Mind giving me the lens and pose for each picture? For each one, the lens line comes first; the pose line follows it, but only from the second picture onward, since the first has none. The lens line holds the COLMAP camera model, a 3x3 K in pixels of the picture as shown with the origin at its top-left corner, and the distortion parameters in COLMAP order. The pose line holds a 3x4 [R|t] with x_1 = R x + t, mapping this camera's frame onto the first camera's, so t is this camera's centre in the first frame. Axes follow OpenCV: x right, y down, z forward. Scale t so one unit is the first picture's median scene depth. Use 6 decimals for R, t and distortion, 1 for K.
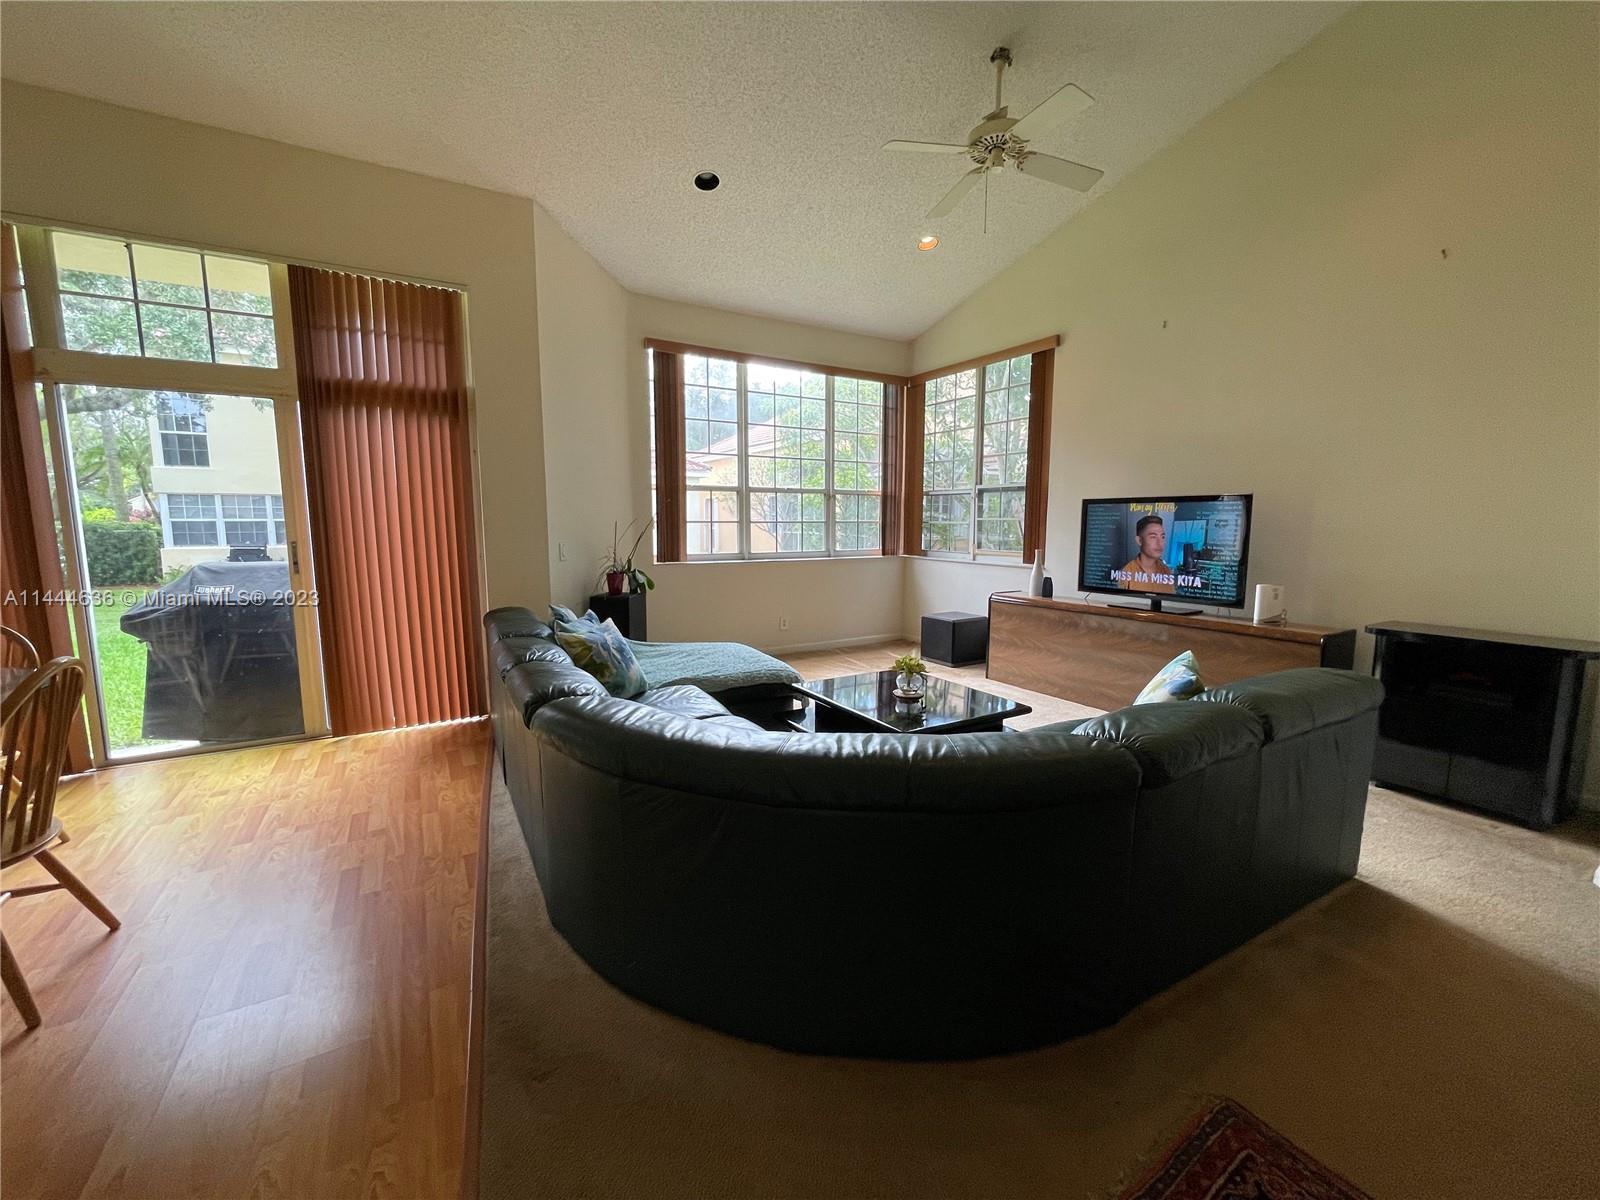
lens RADIAL K [[644.7, 0, 800.0], [0, 644.7, 600.0], [0, 0, 1]] dist [0.000441, -0.000335]
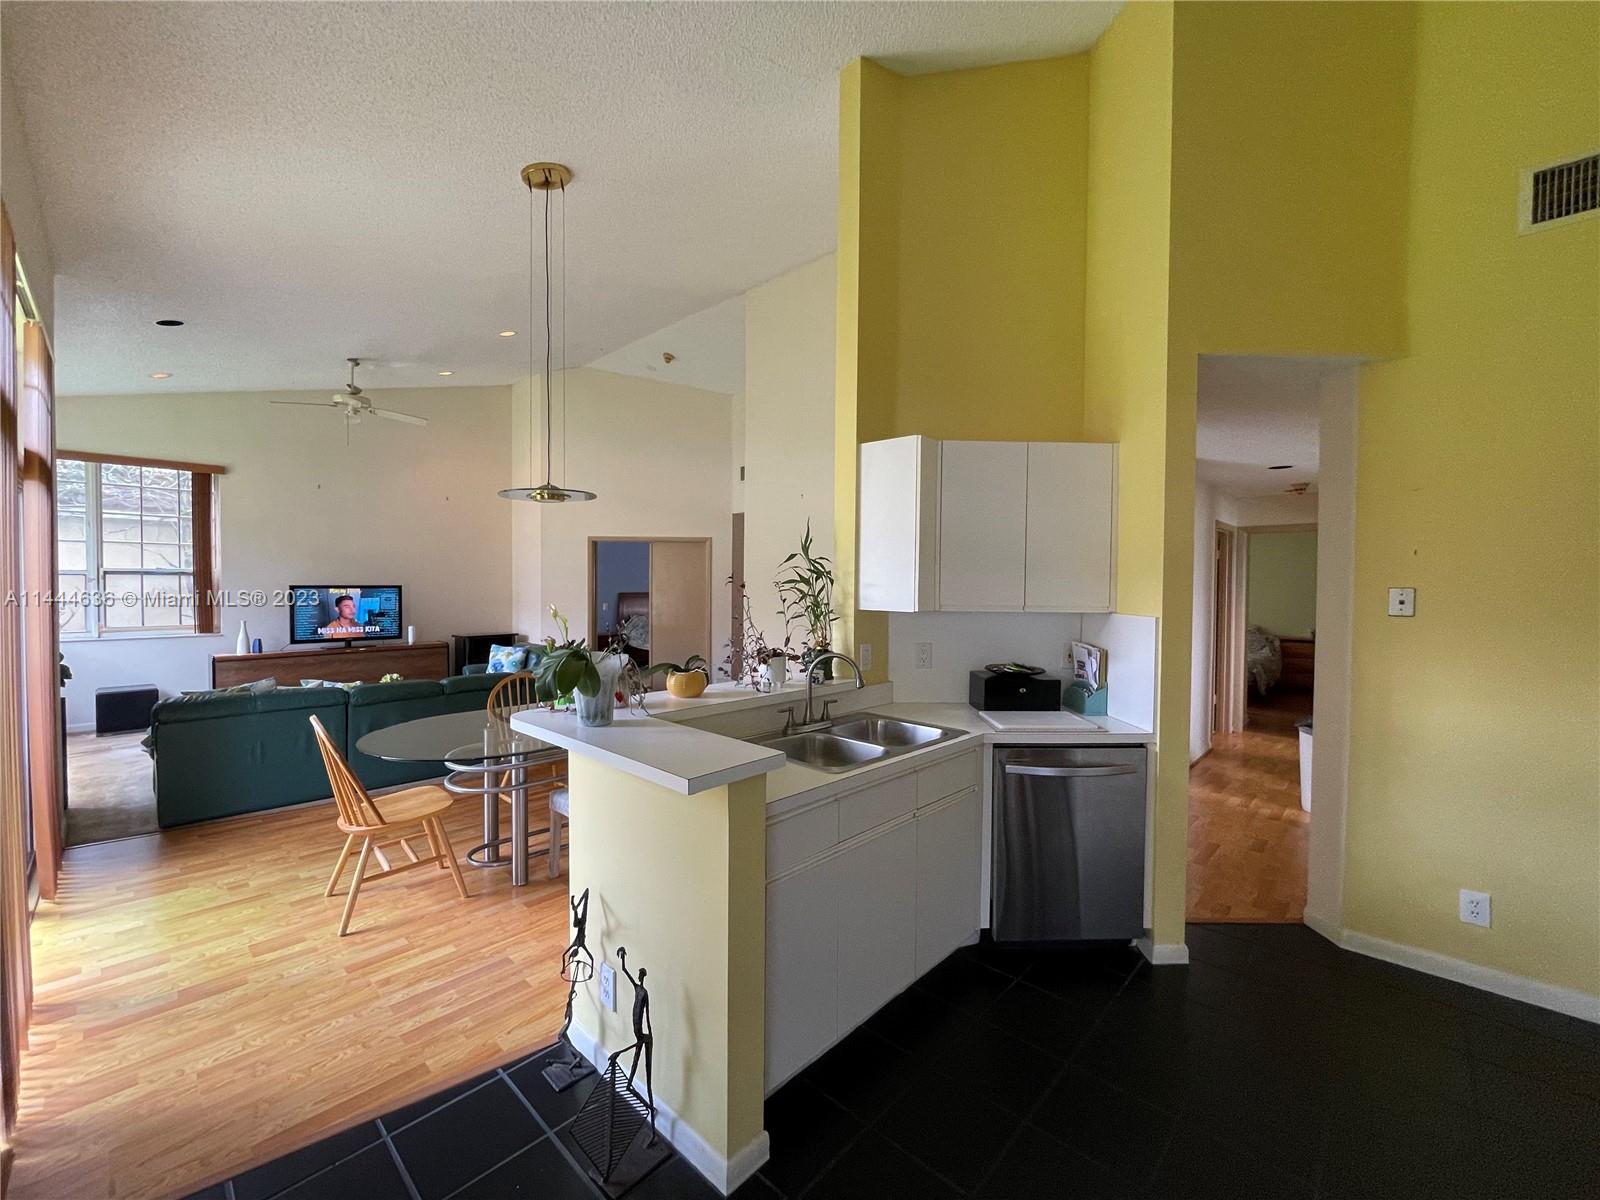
lens RADIAL K [[644.7, 0, 800.0], [0, 644.7, 600.0], [0, 0, 1]] dist [0.000441, -0.000335]
pose [[-0.280215, -0.022774, 0.959667, -1.525707], [0.116182, 0.991565, 0.057455, -0.072940], [-0.952880, 0.127596, -0.275206, 0.279400]]
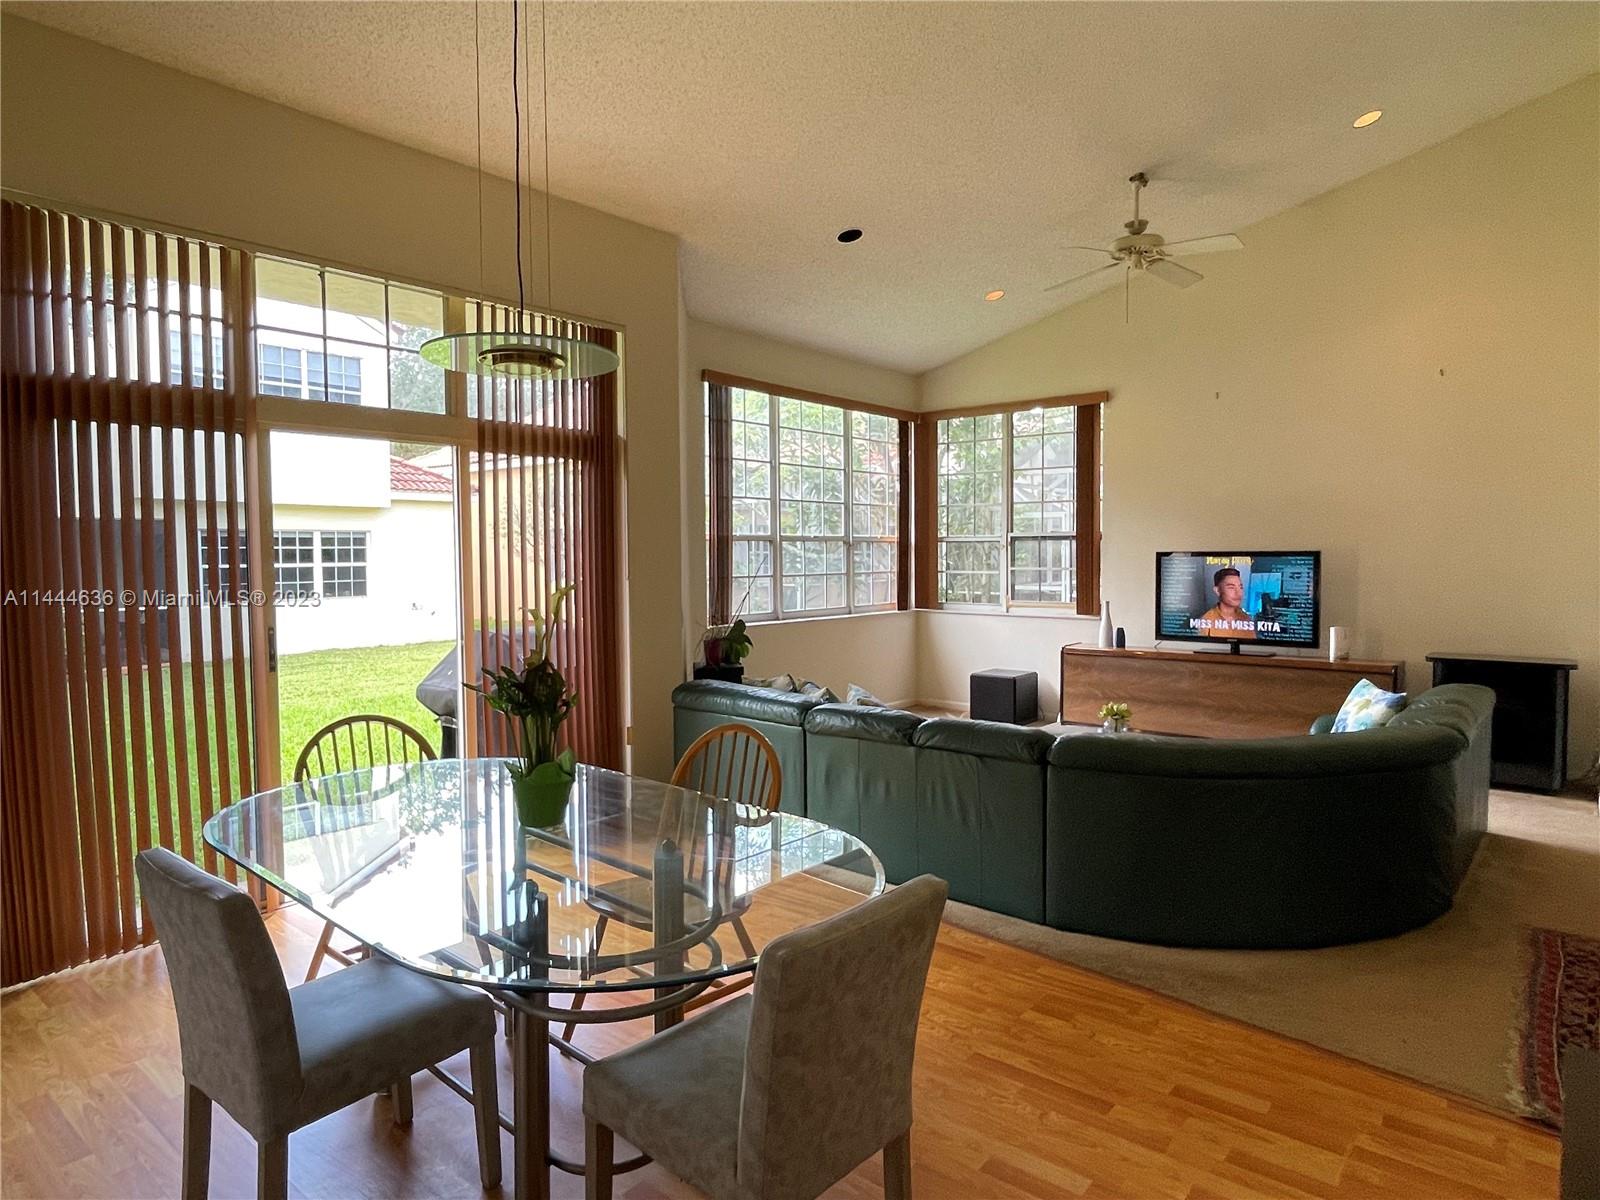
lens RADIAL K [[943.0, 0, 800.0], [0, 943.0, 600.0], [0, 0, 1]] dist [0.005332, 0.001276]
pose [[0.942680, -0.024899, 0.332767, -0.672084], [0.049735, 0.996558, -0.066327, -0.006231], [-0.329970, 0.079075, 0.940674, -0.266092]]
